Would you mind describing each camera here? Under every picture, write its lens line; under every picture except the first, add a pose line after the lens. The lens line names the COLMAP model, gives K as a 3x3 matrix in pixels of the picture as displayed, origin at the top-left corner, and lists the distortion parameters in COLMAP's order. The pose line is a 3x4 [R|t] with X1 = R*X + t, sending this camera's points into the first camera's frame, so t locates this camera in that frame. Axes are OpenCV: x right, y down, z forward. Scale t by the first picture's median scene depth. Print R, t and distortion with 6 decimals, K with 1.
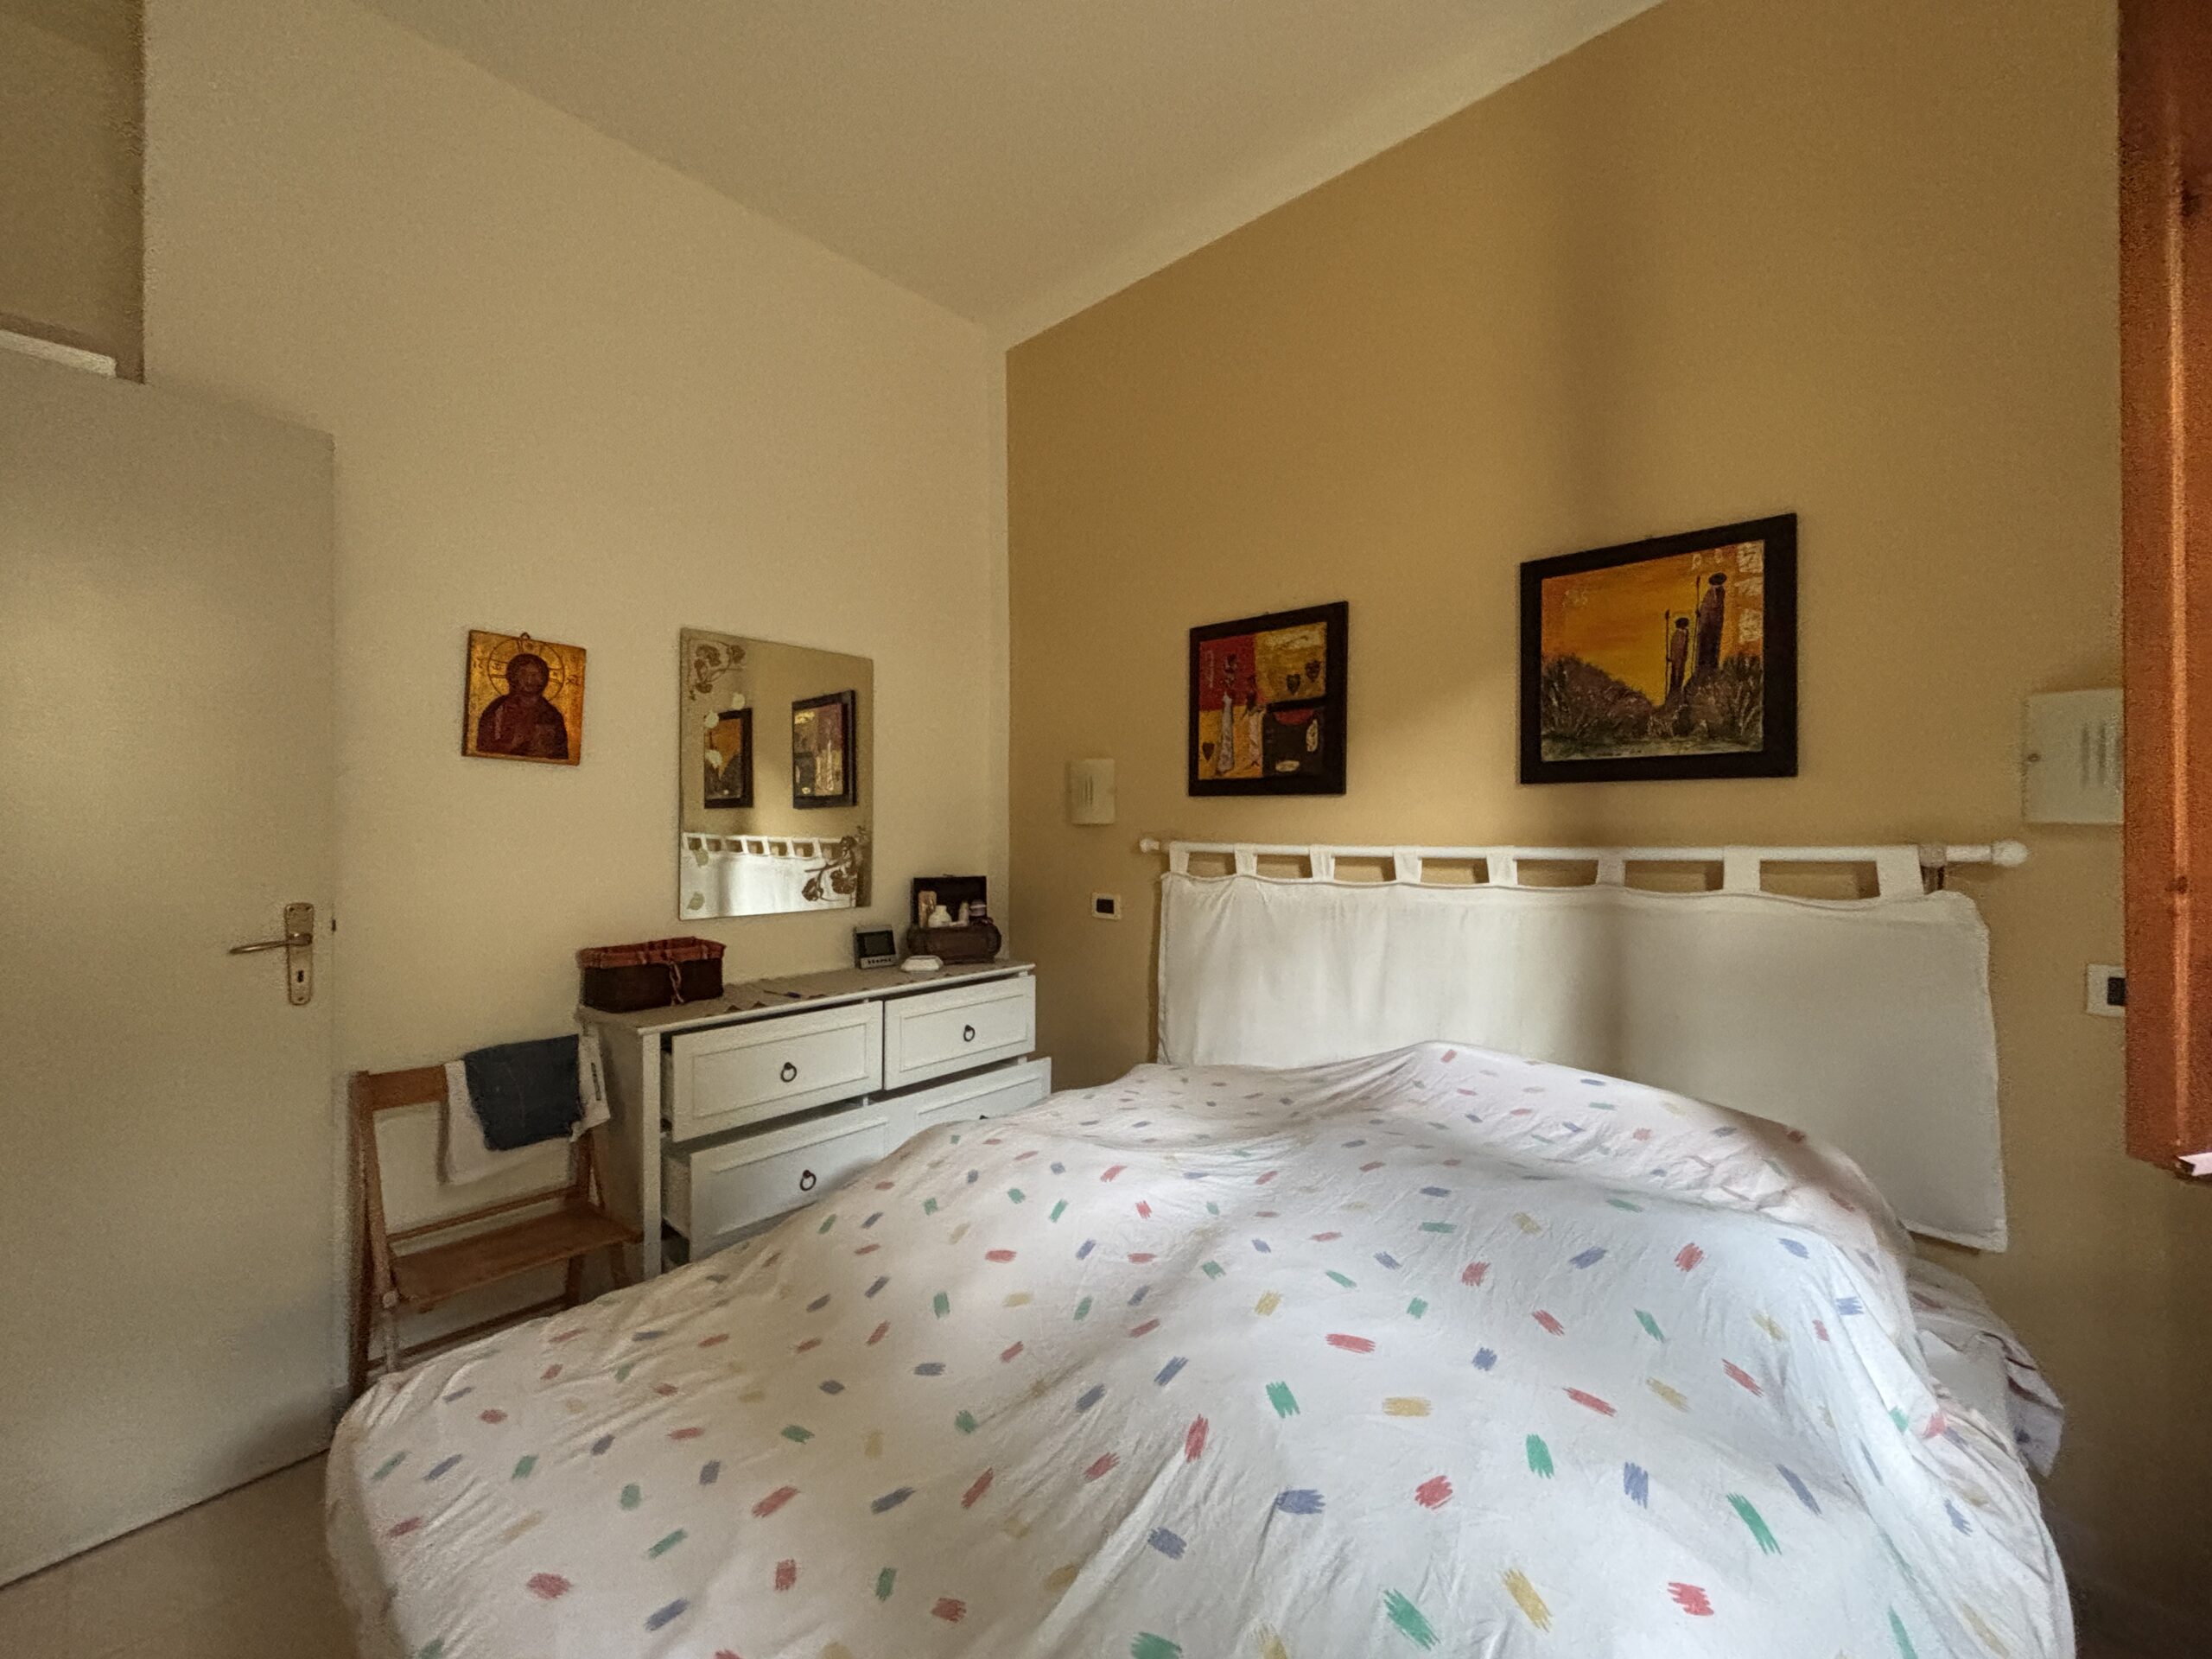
lens RADIAL K [[894.1, 0, 1107.0], [0, 894.1, 819.8], [0, 0, 1]] dist [0.009953, -0.006522]
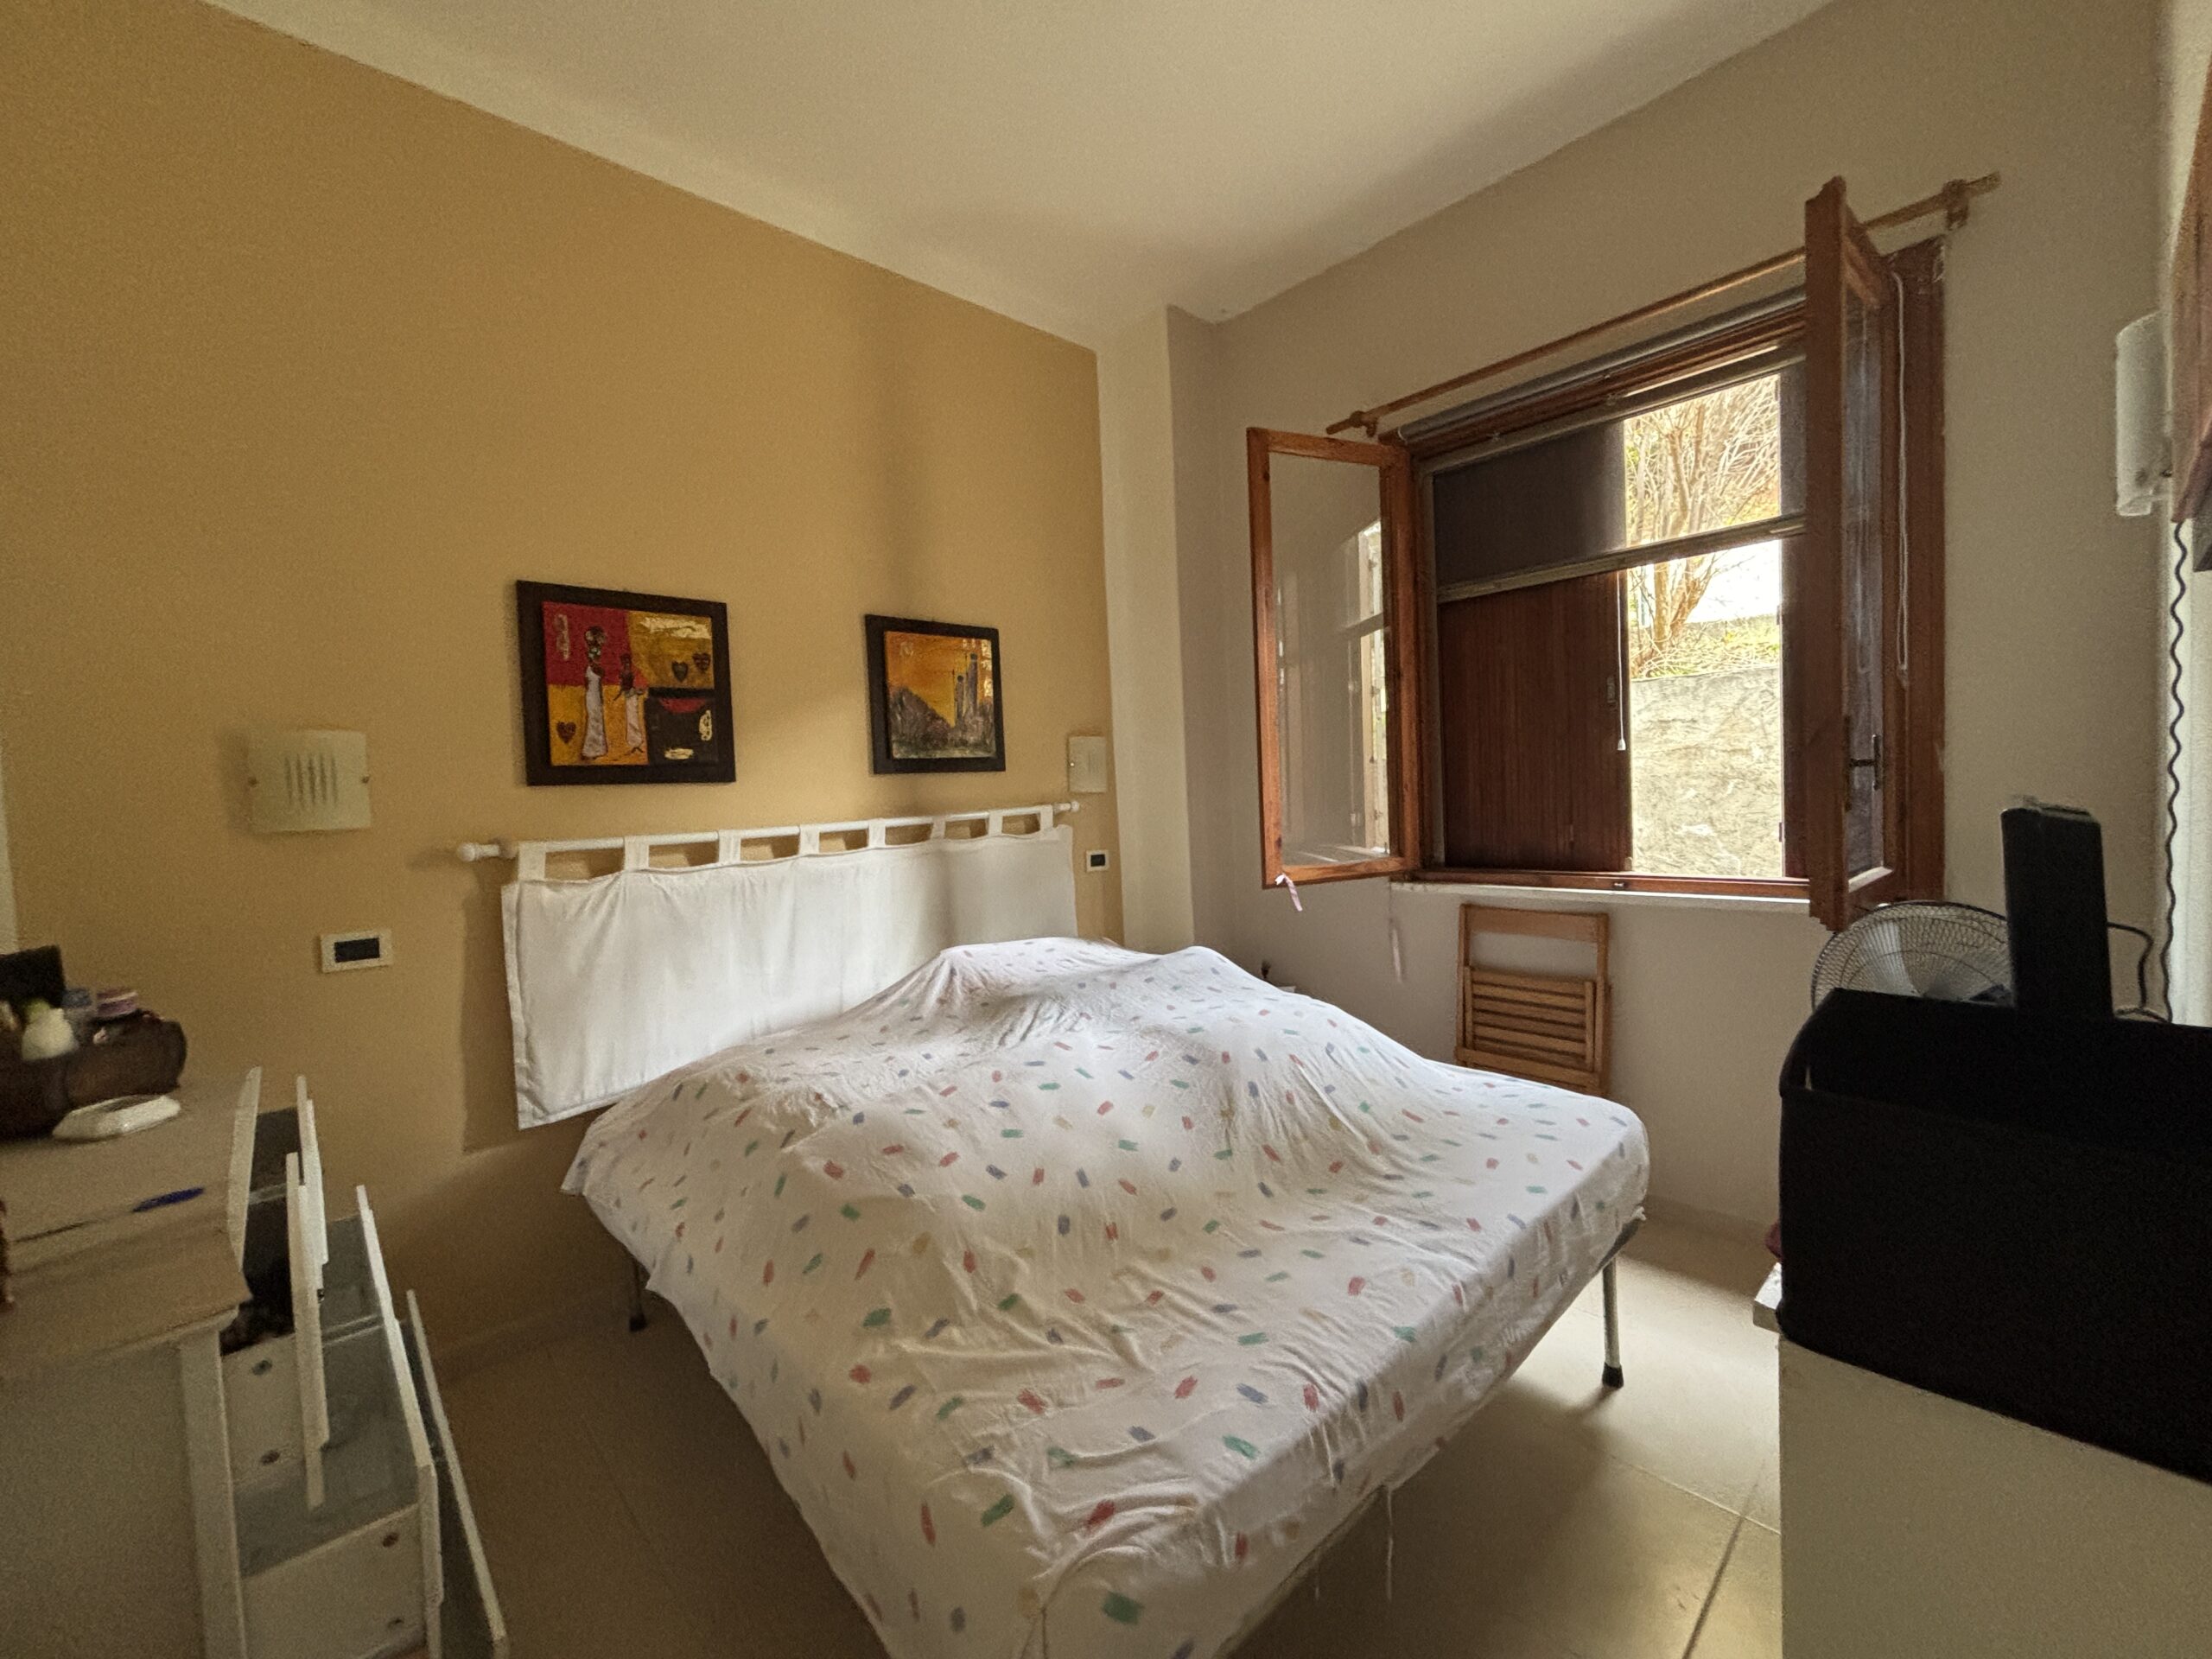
lens RADIAL K [[894.1, 0, 1107.0], [0, 894.1, 819.8], [0, 0, 1]] dist [0.009953, -0.006522]
pose [[0.082225, -0.032625, 0.996080, -0.845644], [0.047076, 0.998476, 0.028817, 0.007343], [-0.995501, 0.044522, 0.083635, 0.503814]]
